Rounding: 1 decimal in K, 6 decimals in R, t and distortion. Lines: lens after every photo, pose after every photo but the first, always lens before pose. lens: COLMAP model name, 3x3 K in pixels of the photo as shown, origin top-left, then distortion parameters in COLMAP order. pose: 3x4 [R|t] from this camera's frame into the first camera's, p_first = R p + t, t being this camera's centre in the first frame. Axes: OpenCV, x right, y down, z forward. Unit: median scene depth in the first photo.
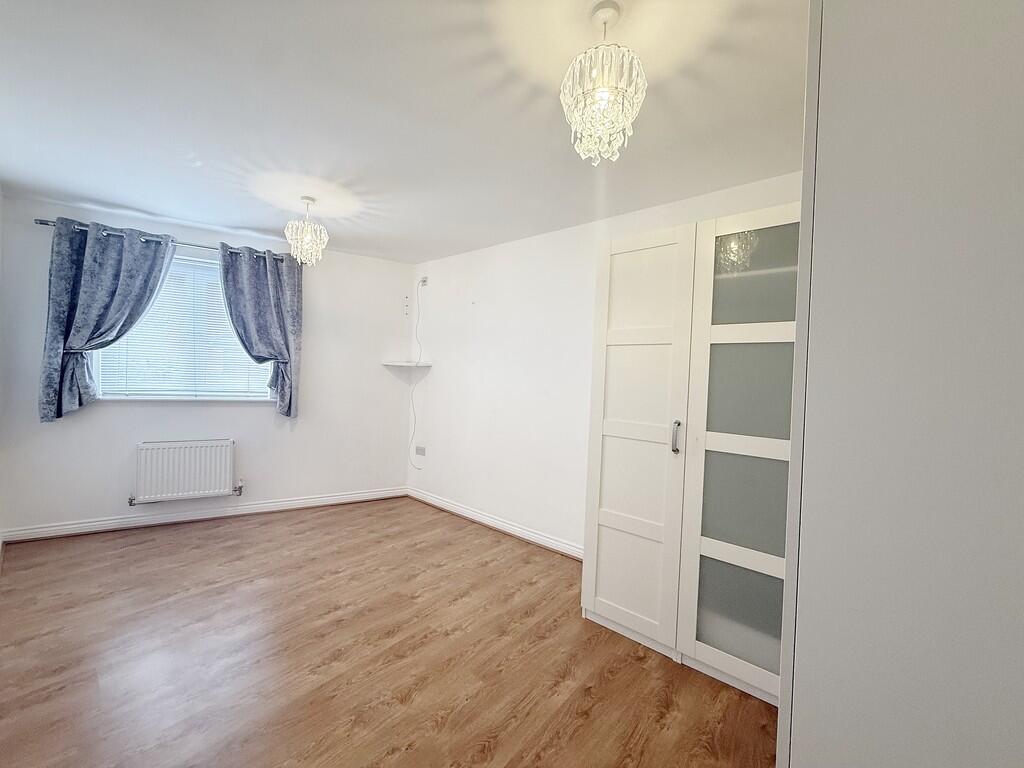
lens RADIAL K [[409.8, 0, 510.5], [0, 409.8, 384.5], [0, 0, 1]] dist [-0.000928, 0.000306]
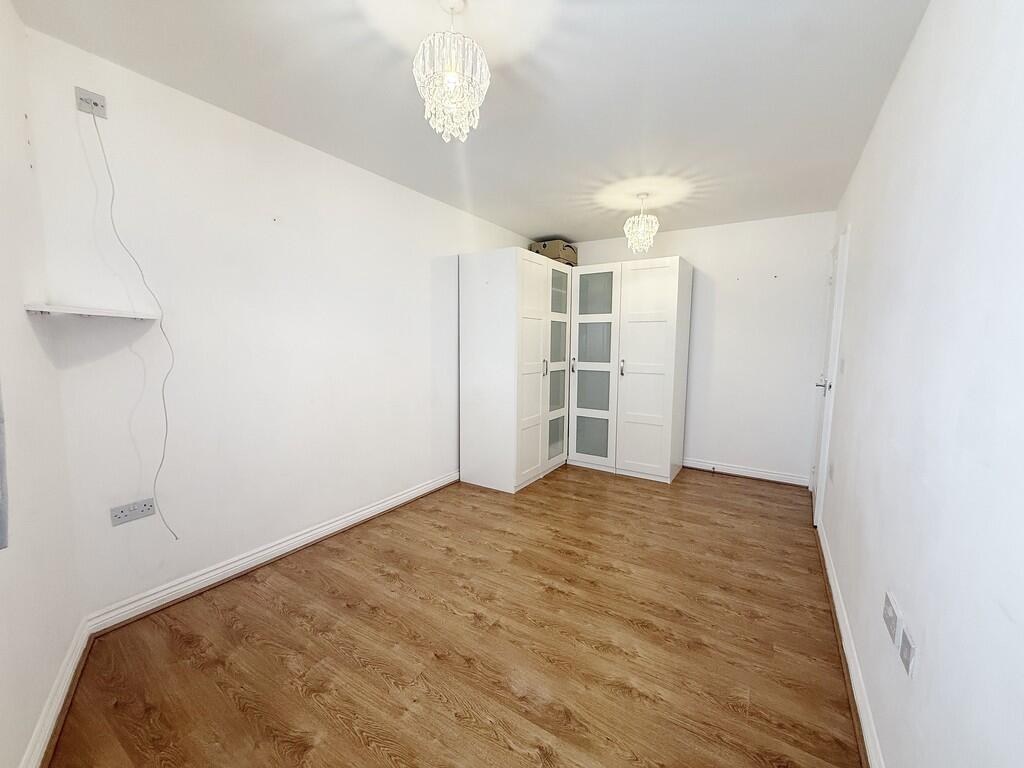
lens RADIAL K [[409.8, 0, 511.8], [0, 409.8, 383.4], [0, 0, 1]] dist [-0.000928, 0.000306]
pose [[-0.139353, -0.142054, 0.980001, -1.018273], [0.004254, 0.989562, 0.144045, -0.053943], [-0.990234, 0.024242, -0.137294, 0.962280]]
